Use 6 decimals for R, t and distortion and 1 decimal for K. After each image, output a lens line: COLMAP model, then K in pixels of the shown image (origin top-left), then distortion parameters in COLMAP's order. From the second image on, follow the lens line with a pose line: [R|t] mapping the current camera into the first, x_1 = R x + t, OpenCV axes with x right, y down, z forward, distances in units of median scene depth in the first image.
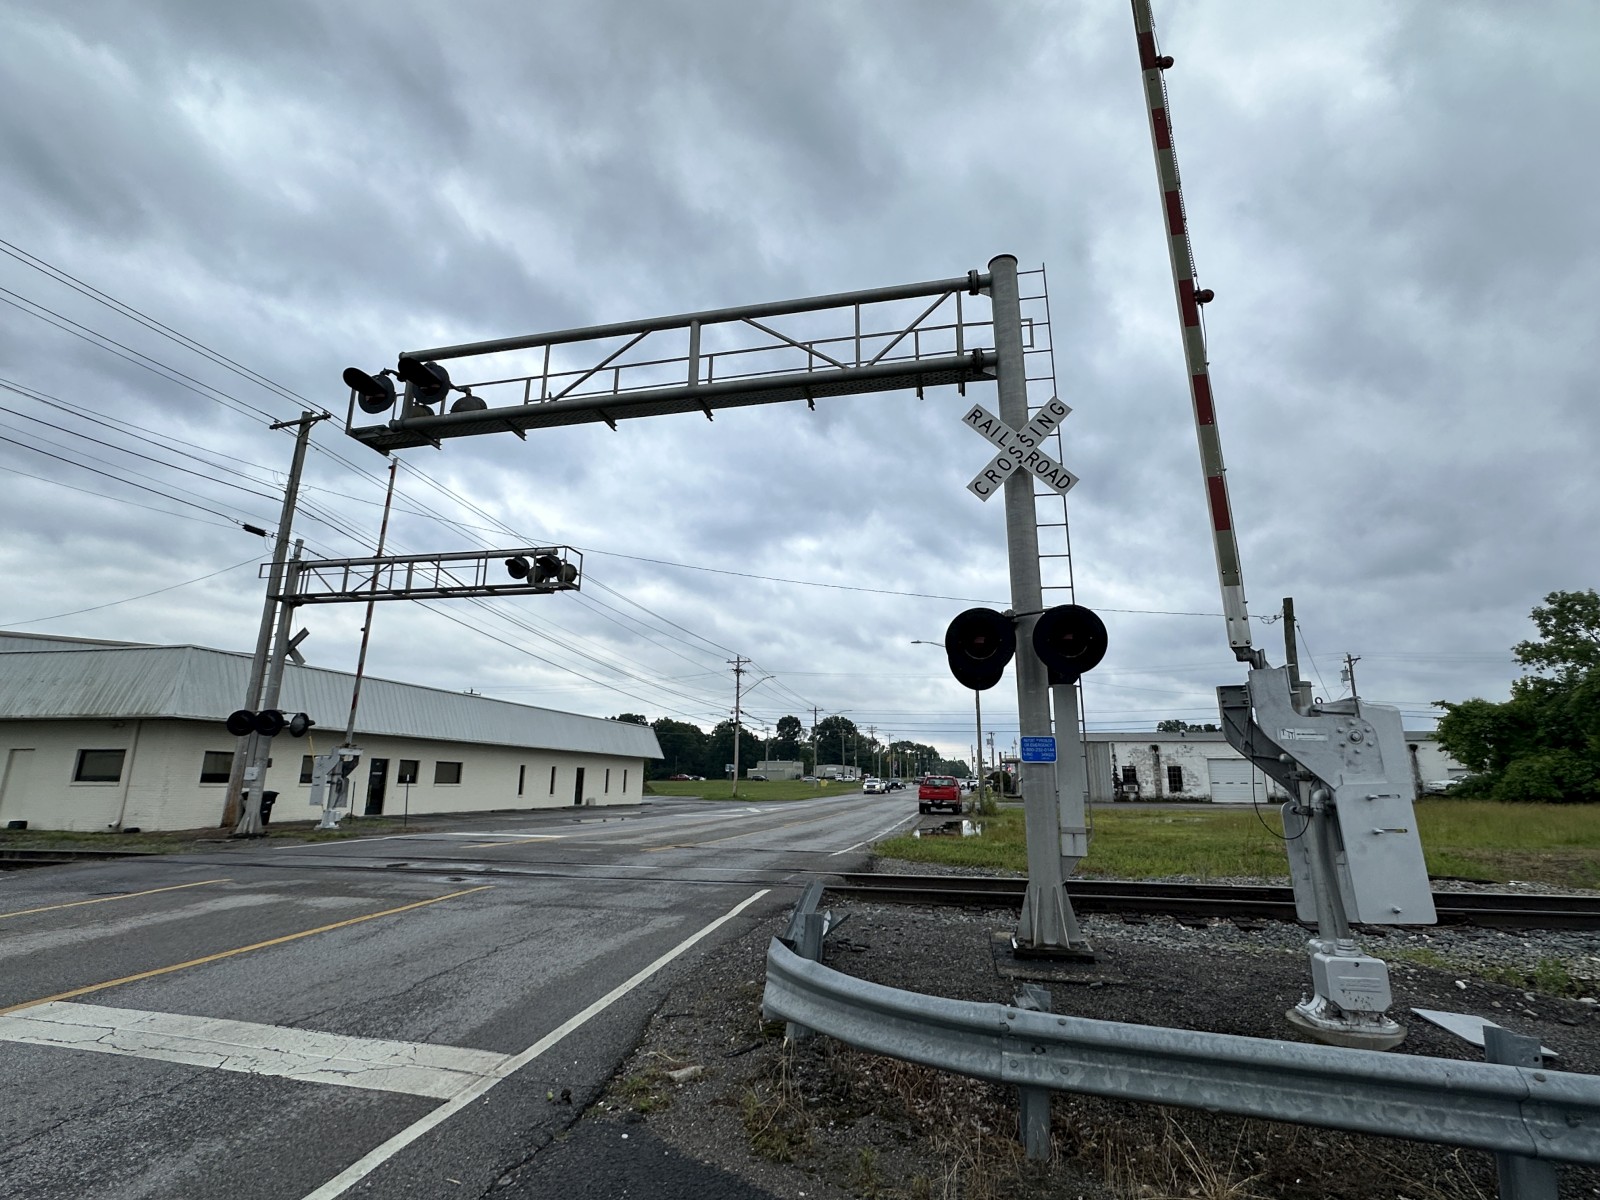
lens RADIAL K [[783.2, 0, 800.0], [0, 783.2, 600.0], [0, 0, 1]] dist [-0.000018, 0.032817]
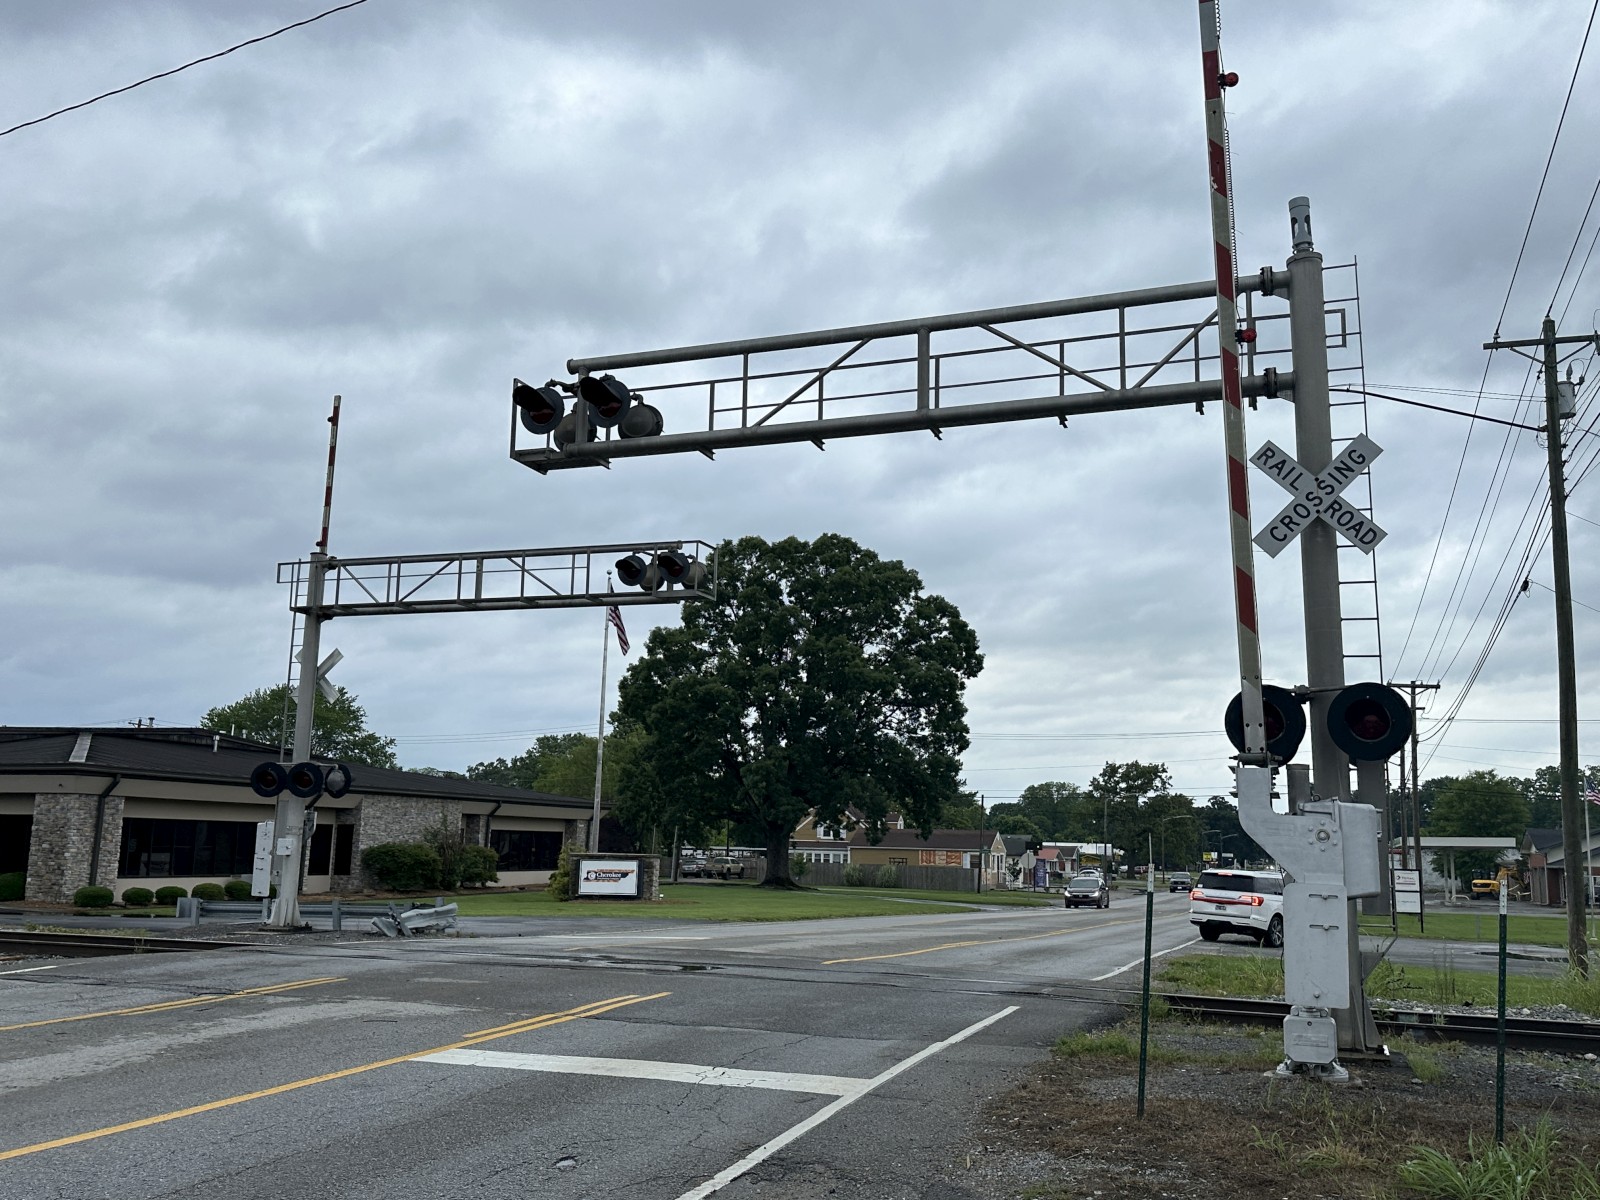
lens RADIAL K [[1391.5, 0, 800.0], [0, 1391.5, 600.0], [0, 0, 1]] dist [0.170788, -0.001736]
pose [[0.991670, -0.009848, -0.128426, -0.074682], [0.015069, 0.999096, 0.039746, -0.125178], [0.127919, -0.041351, 0.990922, -0.541458]]
